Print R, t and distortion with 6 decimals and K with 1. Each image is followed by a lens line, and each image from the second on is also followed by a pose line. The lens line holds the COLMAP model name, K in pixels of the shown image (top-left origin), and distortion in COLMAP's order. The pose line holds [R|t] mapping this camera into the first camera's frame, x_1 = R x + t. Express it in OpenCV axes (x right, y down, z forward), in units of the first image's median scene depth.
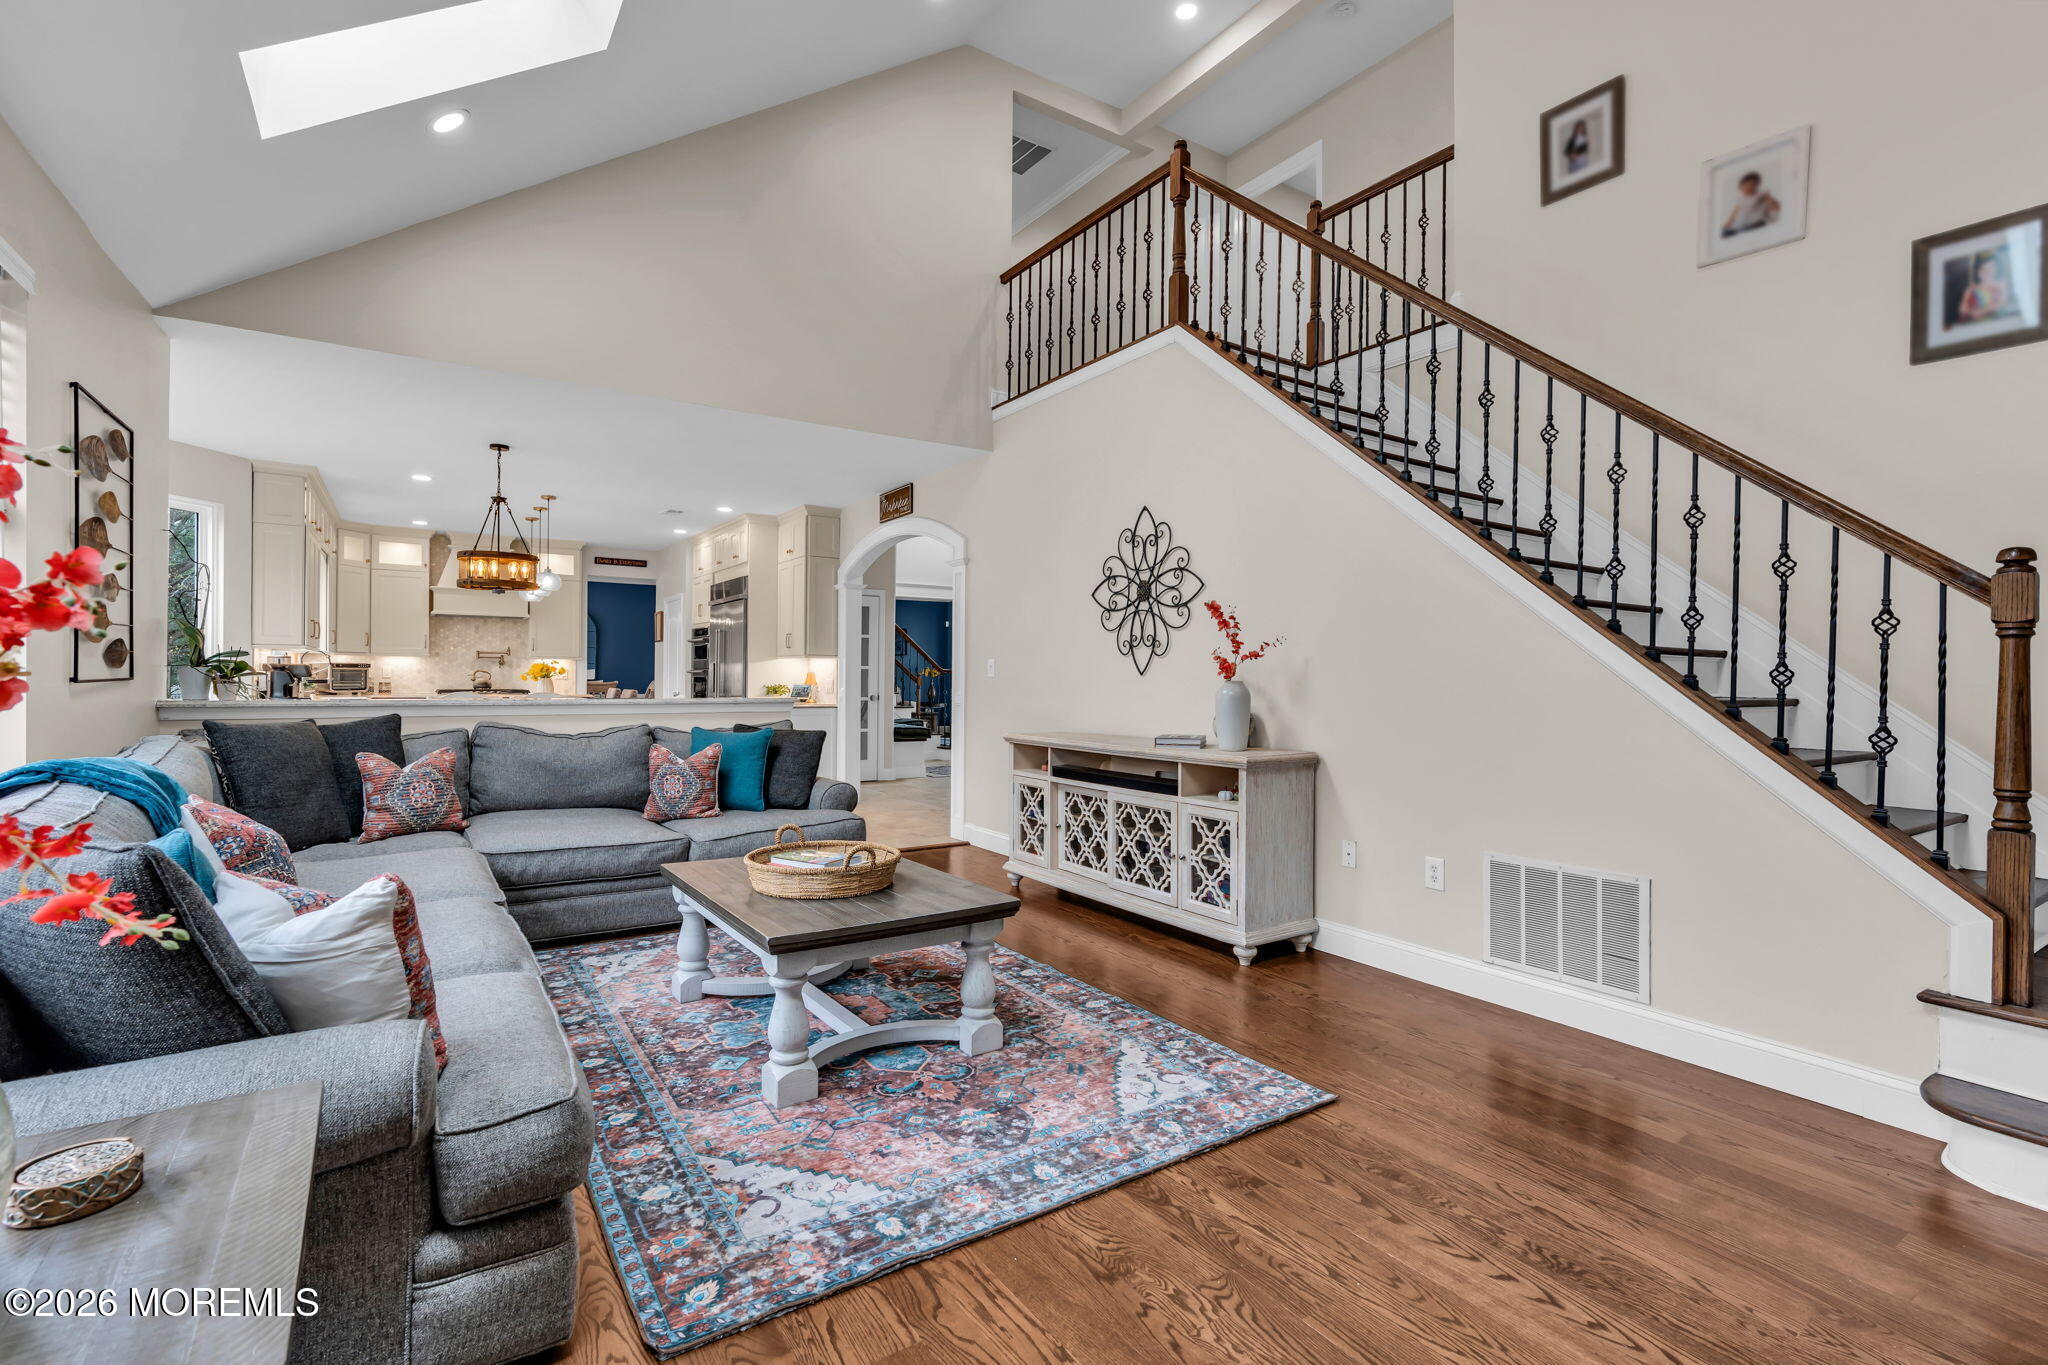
lens RADIAL K [[920.8, 0, 1020.3], [0, 920.8, 676.3], [0, 0, 1]] dist [-0.013296, 0.004220]
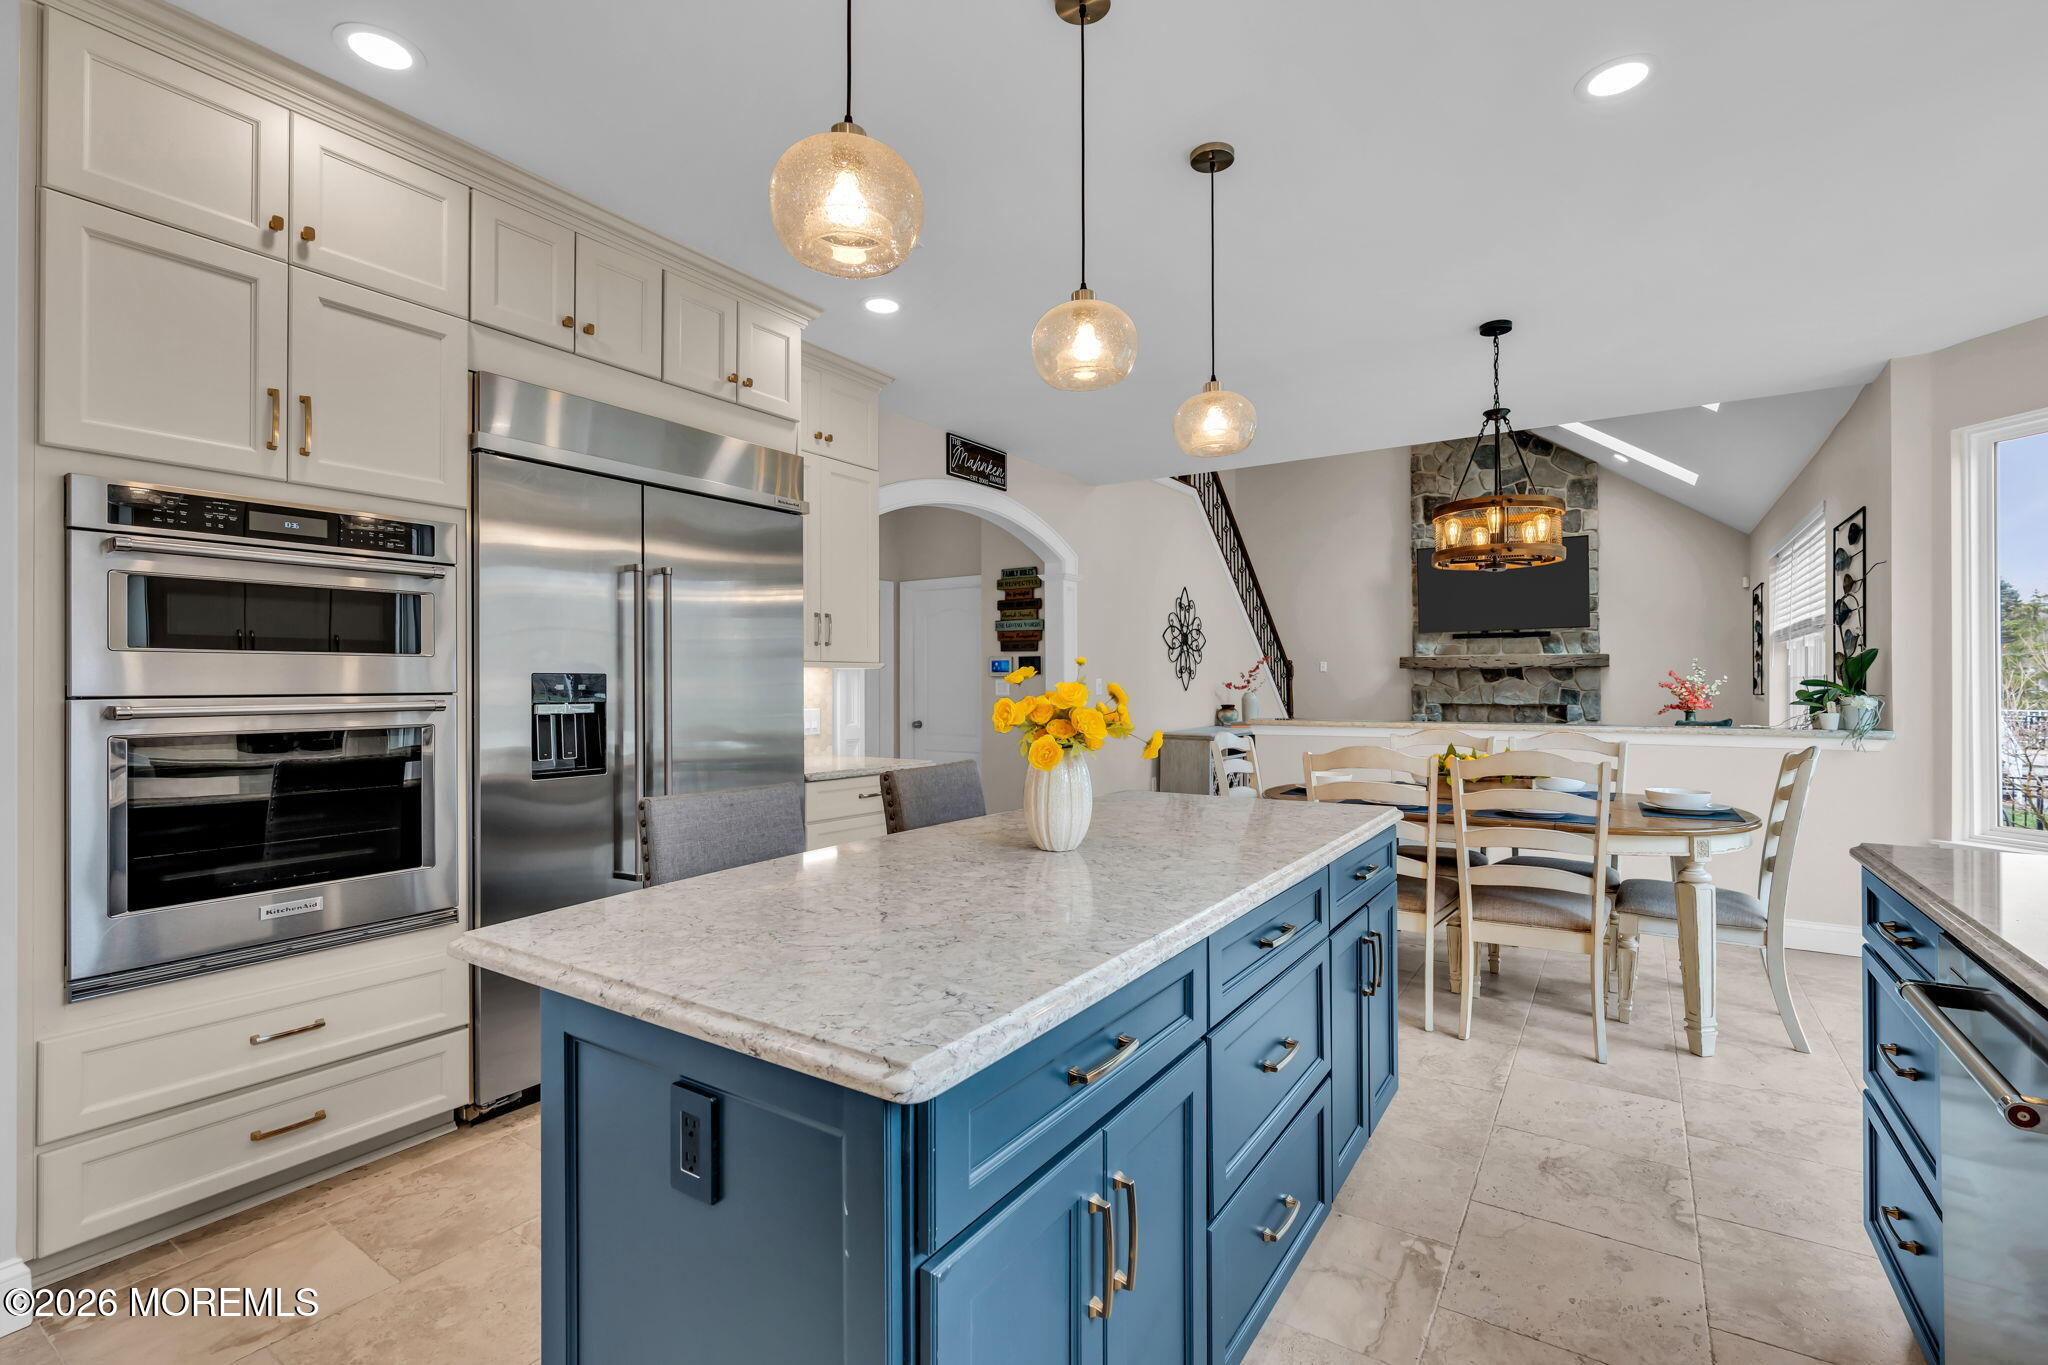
lens RADIAL K [[920.8, 0, 1015.6], [0, 920.8, 685.1], [0, 0, 1]] dist [-0.013296, 0.004220]
pose [[-0.387316, -0.009056, 0.921903, -1.950916], [-0.000968, 0.999955, 0.009417, -0.041607], [-0.921947, 0.002755, -0.387307, 2.983094]]
